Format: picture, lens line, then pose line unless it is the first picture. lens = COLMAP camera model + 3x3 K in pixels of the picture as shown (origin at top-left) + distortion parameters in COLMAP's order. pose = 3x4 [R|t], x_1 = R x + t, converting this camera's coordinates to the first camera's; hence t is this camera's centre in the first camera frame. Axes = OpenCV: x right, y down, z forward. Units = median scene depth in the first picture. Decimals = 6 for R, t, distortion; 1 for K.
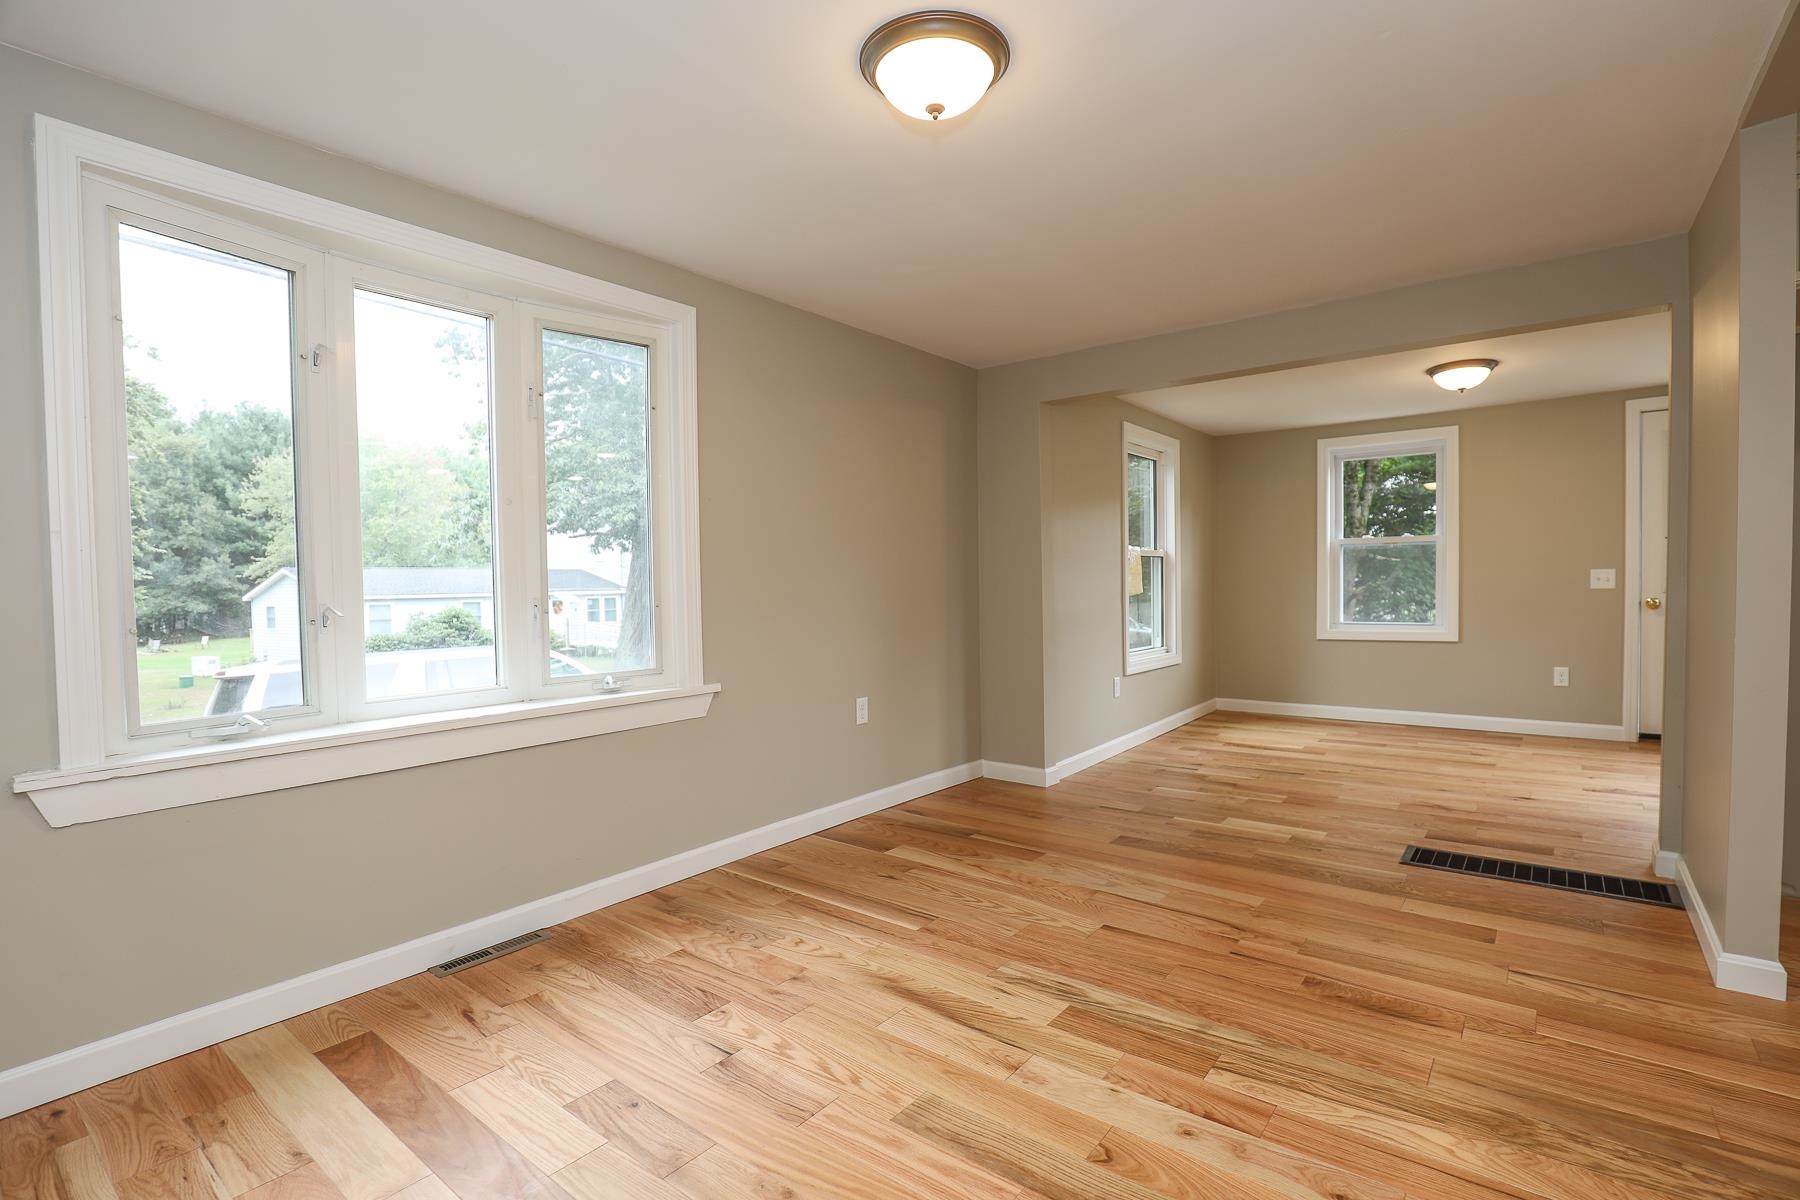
lens RADIAL K [[840.2, 0, 885.7], [0, 840.2, 618.0], [0, 0, 1]] dist [-0.035631, 0.006166]
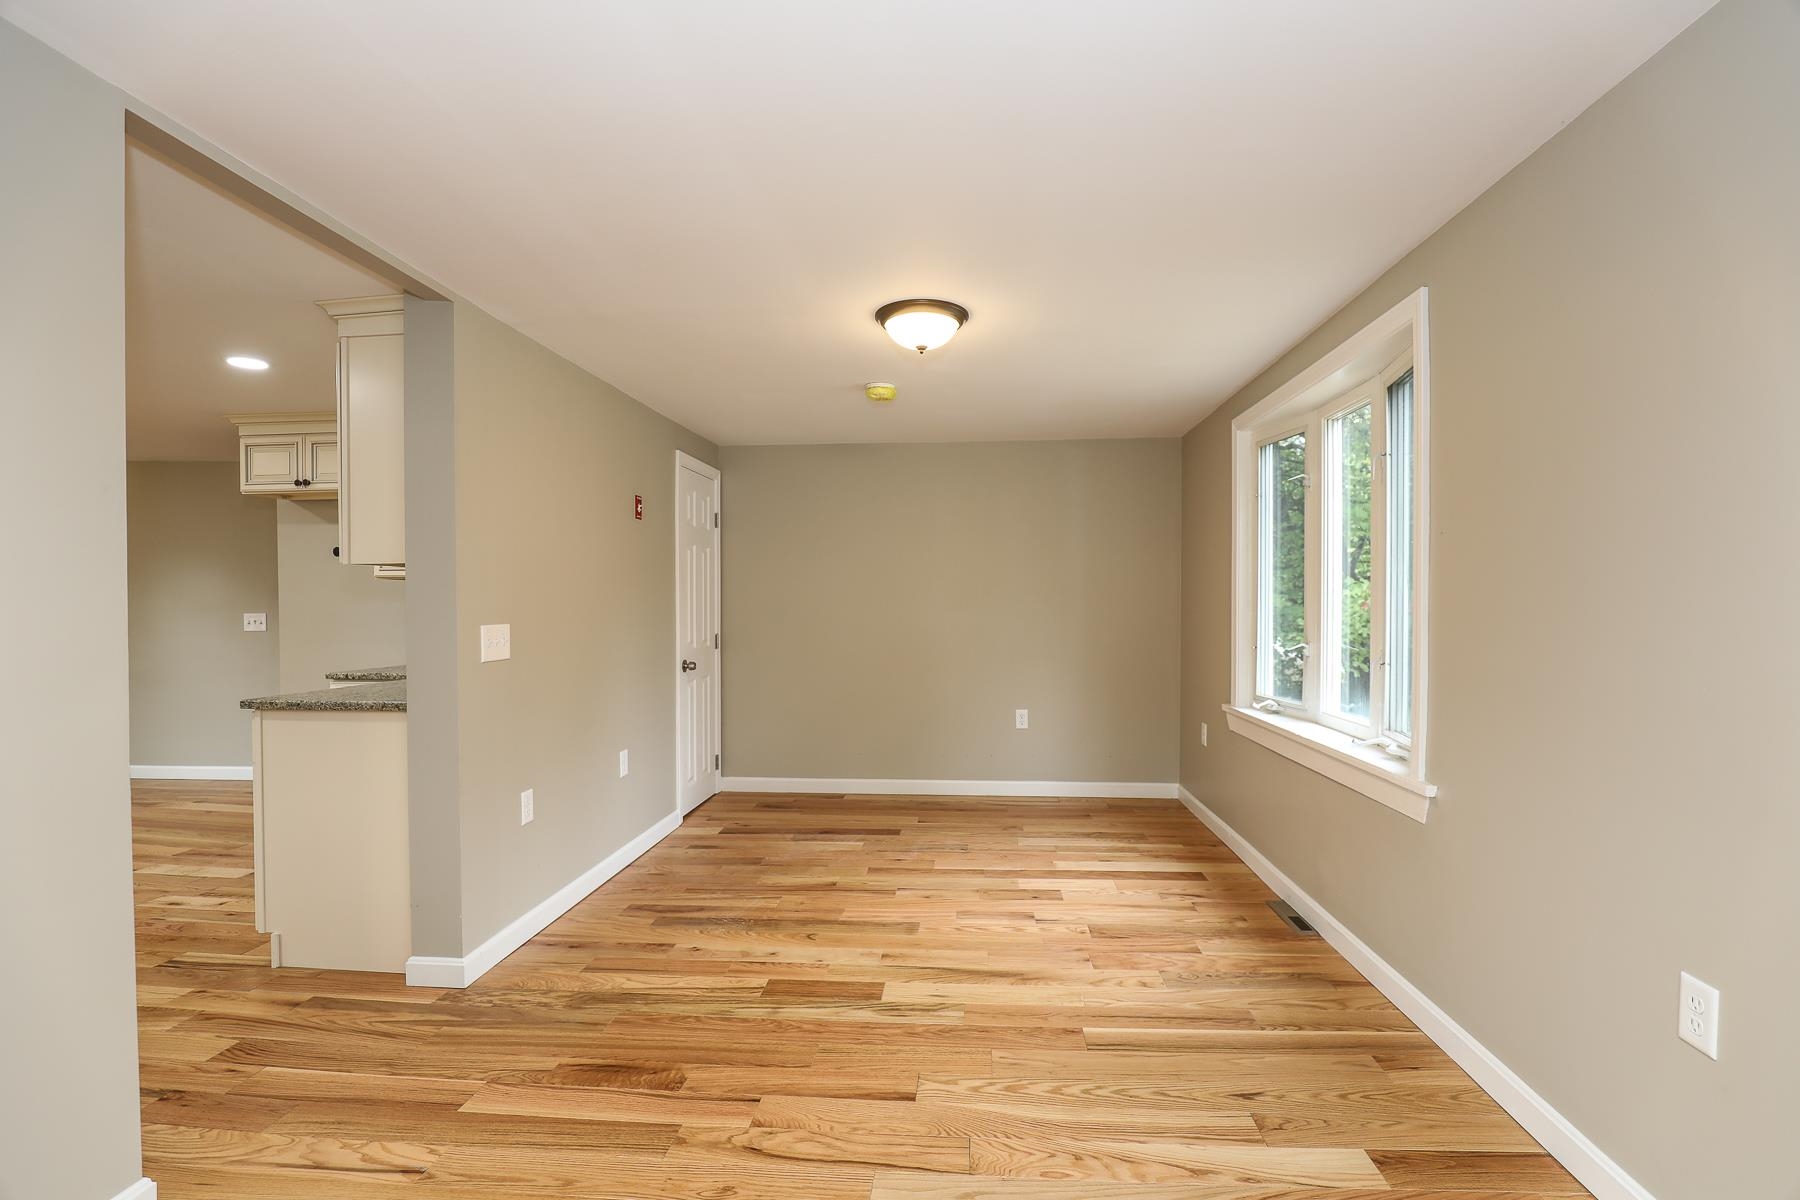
lens RADIAL K [[840.2, 0, 914.4], [0, 840.2, 606.3], [0, 0, 1]] dist [-0.035631, 0.006166]
pose [[-0.821616, 0.022327, -0.569604, 0.705875], [-0.007257, 0.998742, 0.049616, -0.132458], [0.569995, 0.044899, -0.820420, 1.645394]]
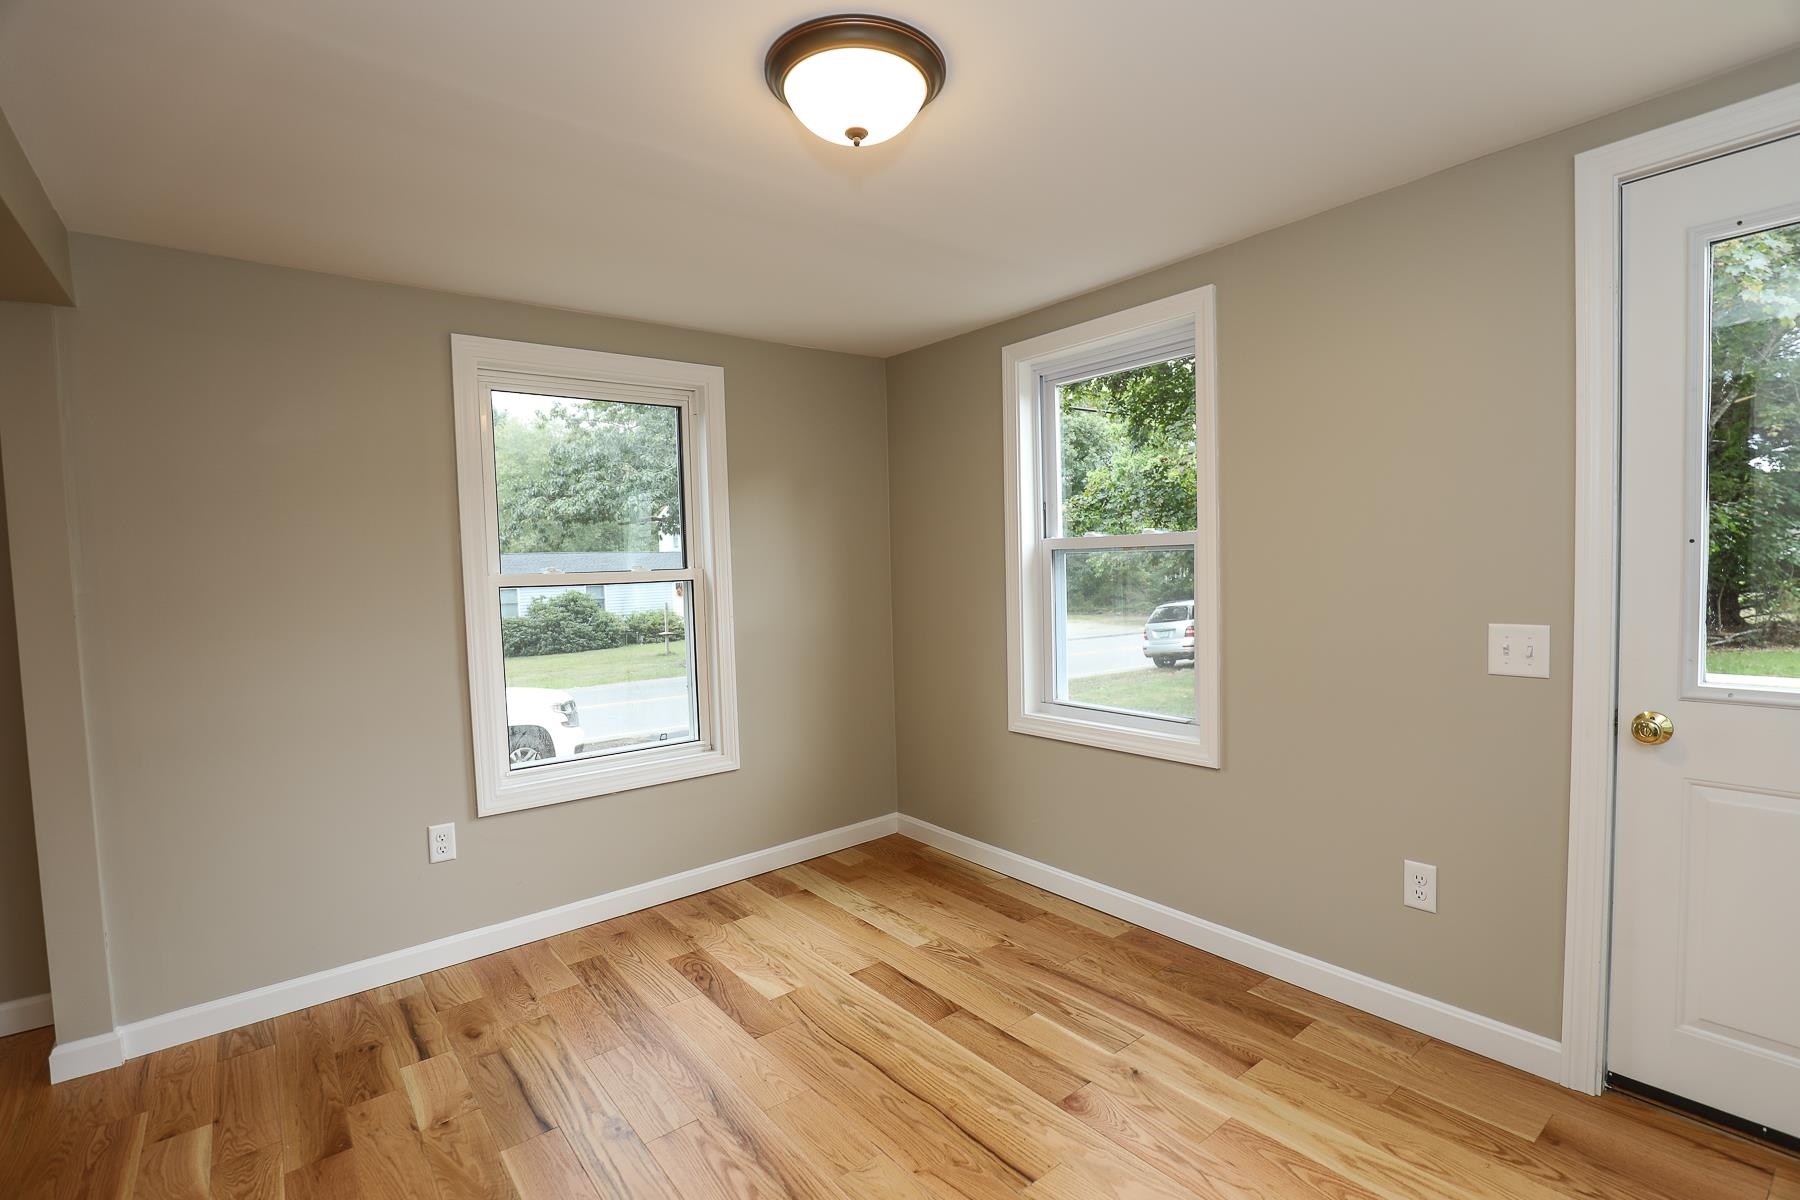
lens RADIAL K [[840.2, 0, 876.3], [0, 840.2, 609.2], [0, 0, 1]] dist [-0.035631, 0.006166]
pose [[0.975439, 0.000479, -0.220270, 1.308927], [0.003726, 0.999819, 0.018675, -0.144185], [0.220239, -0.019037, 0.975260, 1.109714]]
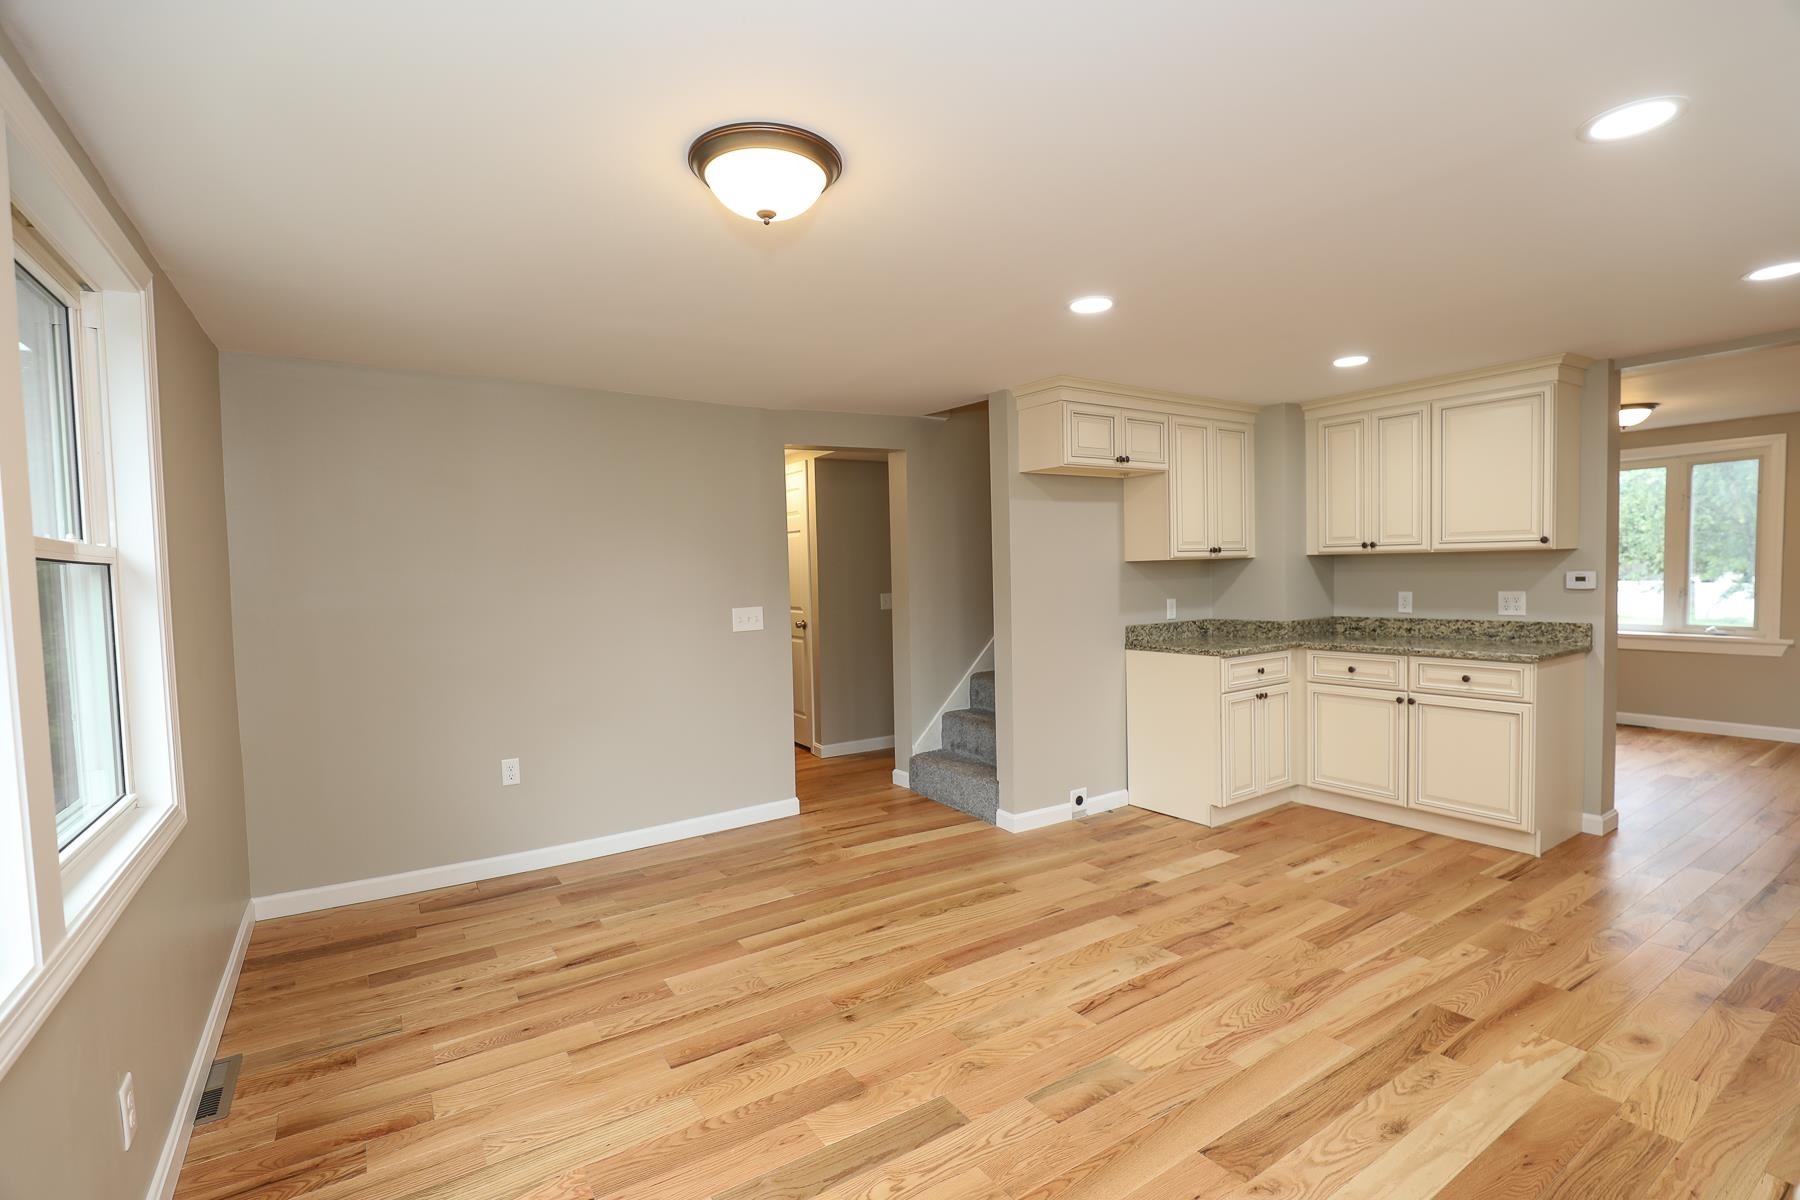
lens RADIAL K [[840.2, 0, 914.8], [0, 840.2, 626.1], [0, 0, 1]] dist [-0.035631, 0.006166]
pose [[-0.280503, 0.092195, -0.955415, 2.394466], [-0.007782, 0.995125, 0.098312, -0.125541], [0.959822, 0.035012, -0.278418, -0.323068]]
